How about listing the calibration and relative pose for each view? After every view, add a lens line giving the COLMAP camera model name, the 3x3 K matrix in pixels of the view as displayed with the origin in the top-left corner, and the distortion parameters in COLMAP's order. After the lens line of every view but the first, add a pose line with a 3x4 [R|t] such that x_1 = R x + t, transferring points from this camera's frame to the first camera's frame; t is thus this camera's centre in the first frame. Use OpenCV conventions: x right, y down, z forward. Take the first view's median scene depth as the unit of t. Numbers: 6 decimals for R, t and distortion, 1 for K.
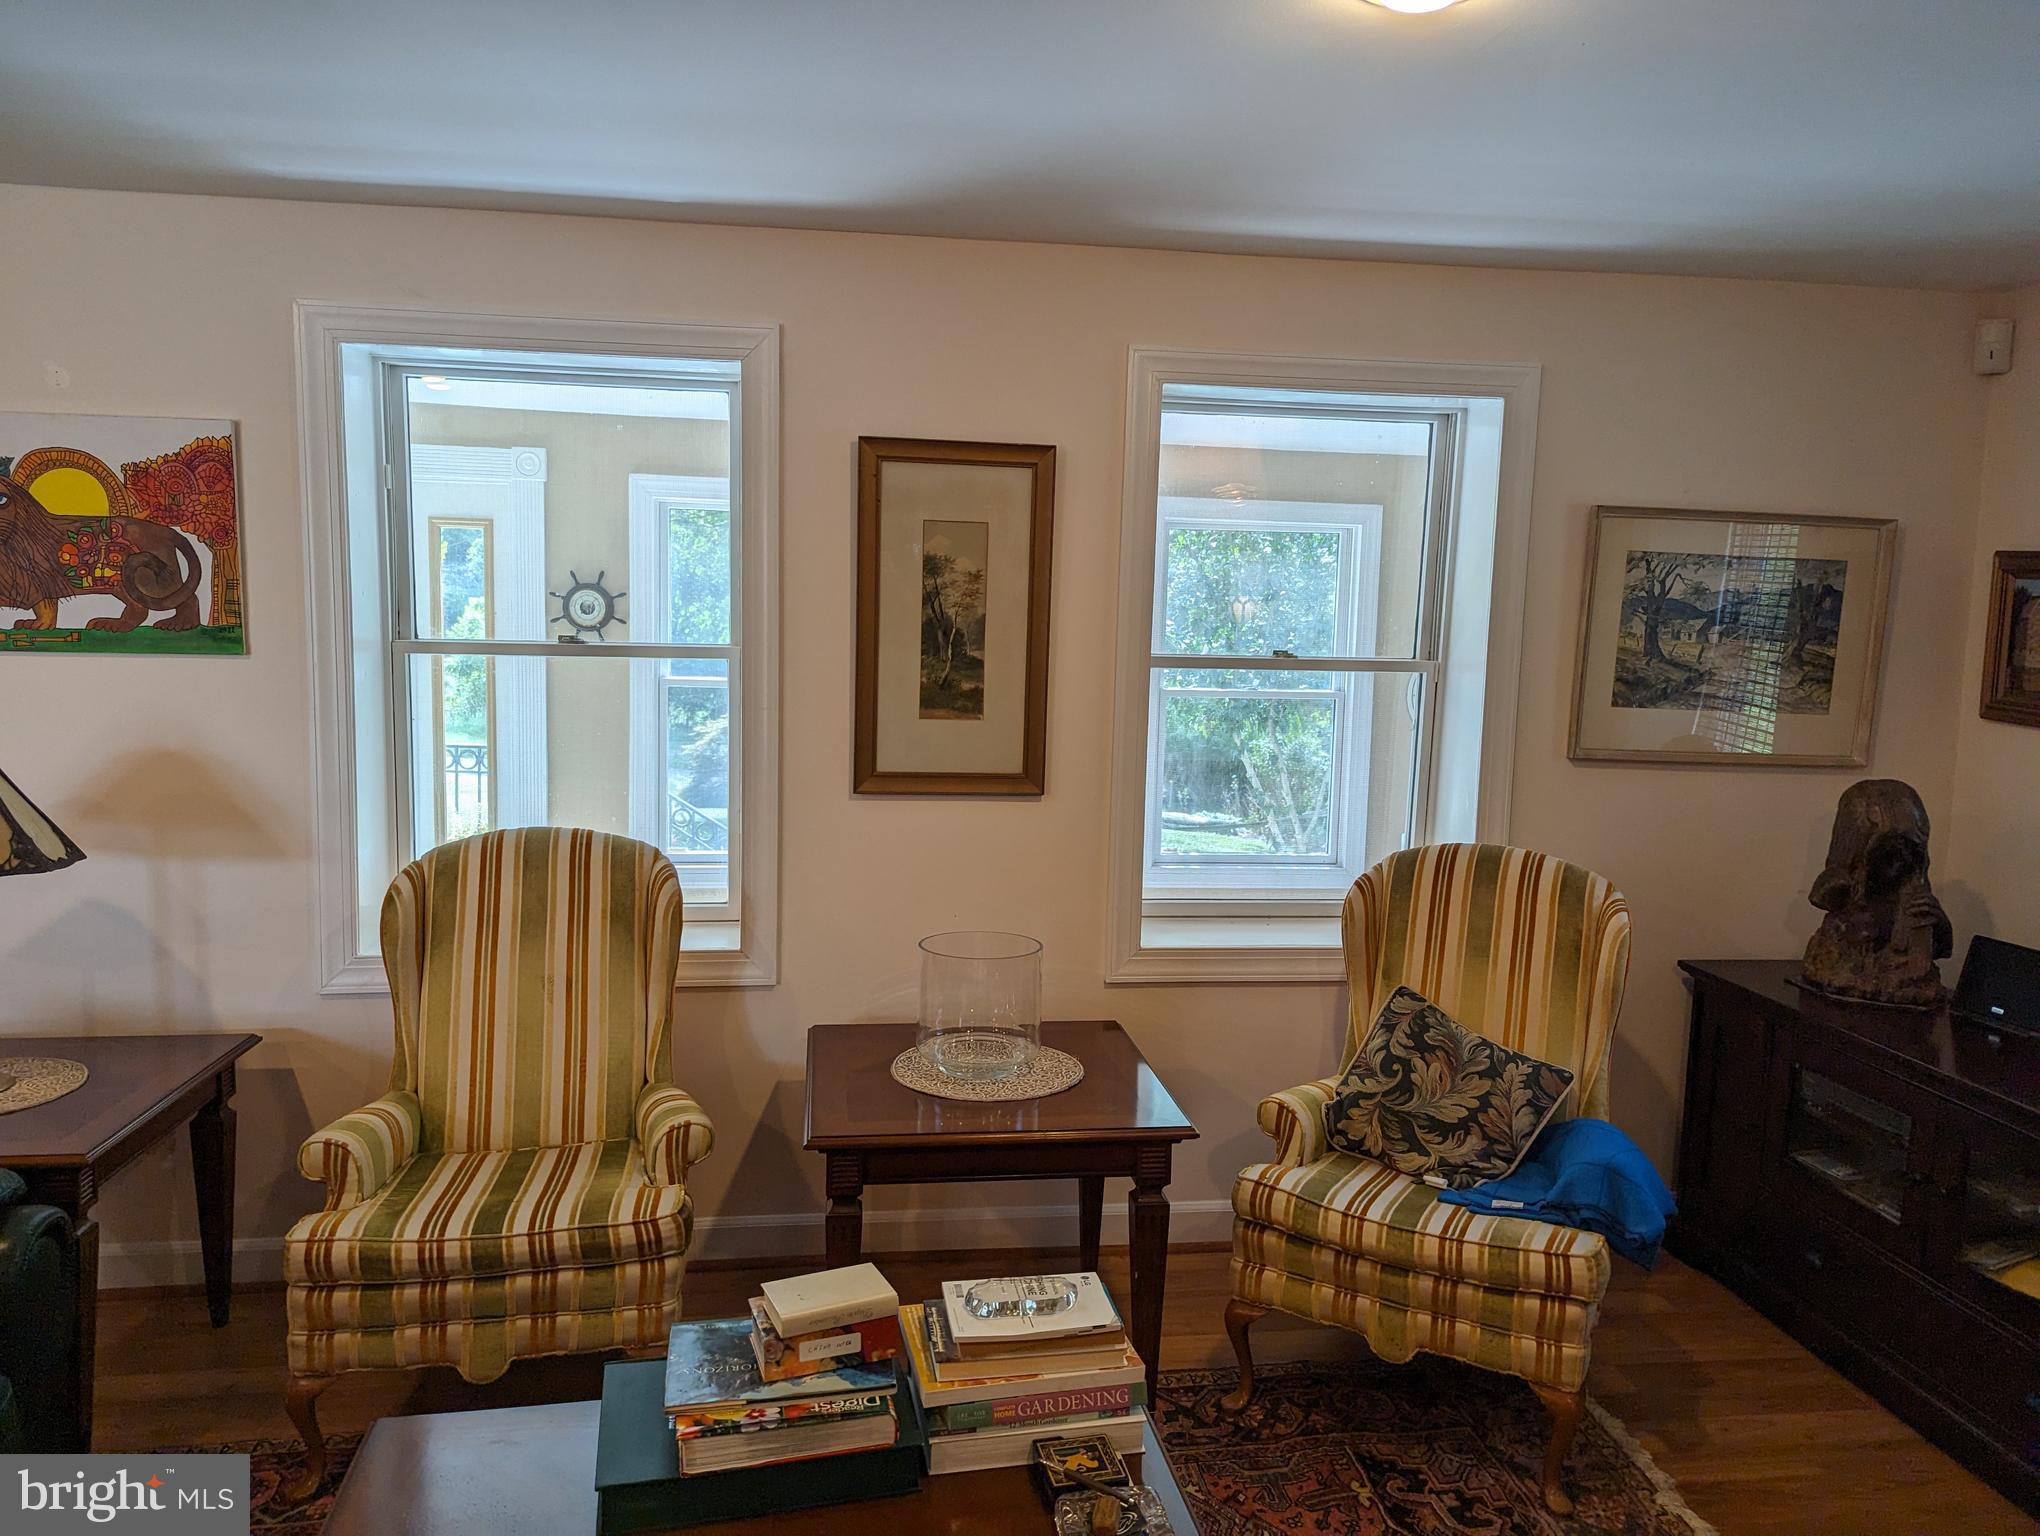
lens RADIAL K [[1431.9, 0, 1024.1], [0, 1431.9, 742.1], [0, 0, 1]] dist [0.059141, -0.043467]
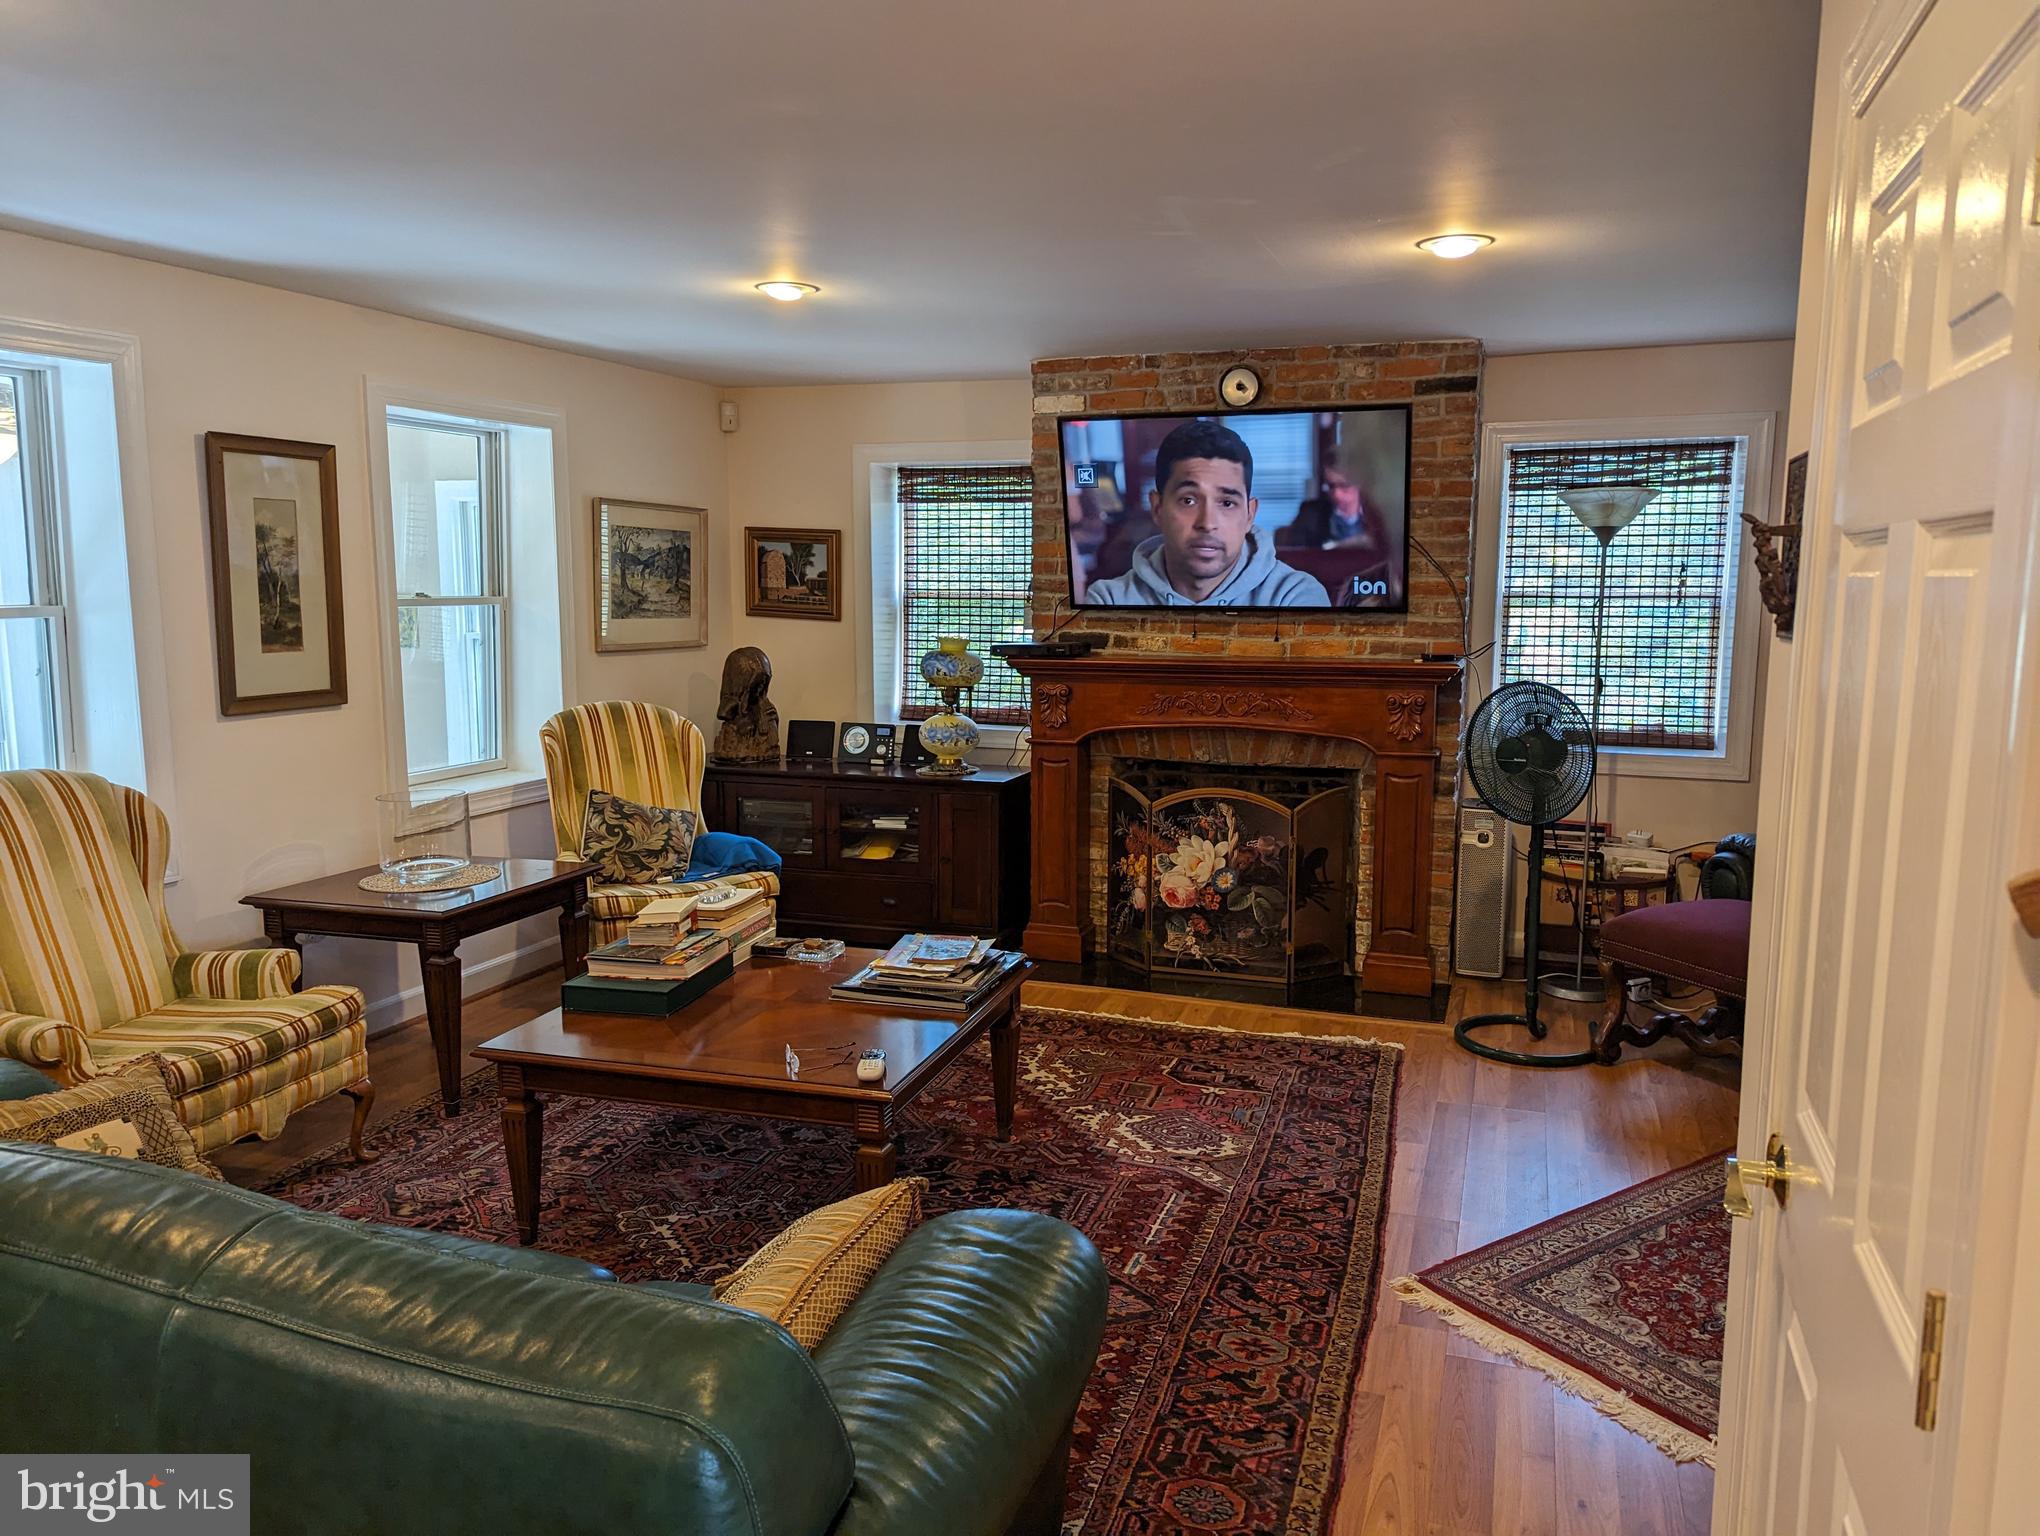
lens RADIAL K [[1431.9, 0, 1025.8], [0, 1431.9, 764.2], [0, 0, 1]] dist [0.059141, -0.043467]
pose [[0.467912, -0.143382, 0.872066, -0.904203], [0.103198, 0.988866, 0.107215, 0.013596], [-0.877729, 0.039828, 0.477499, -0.222606]]
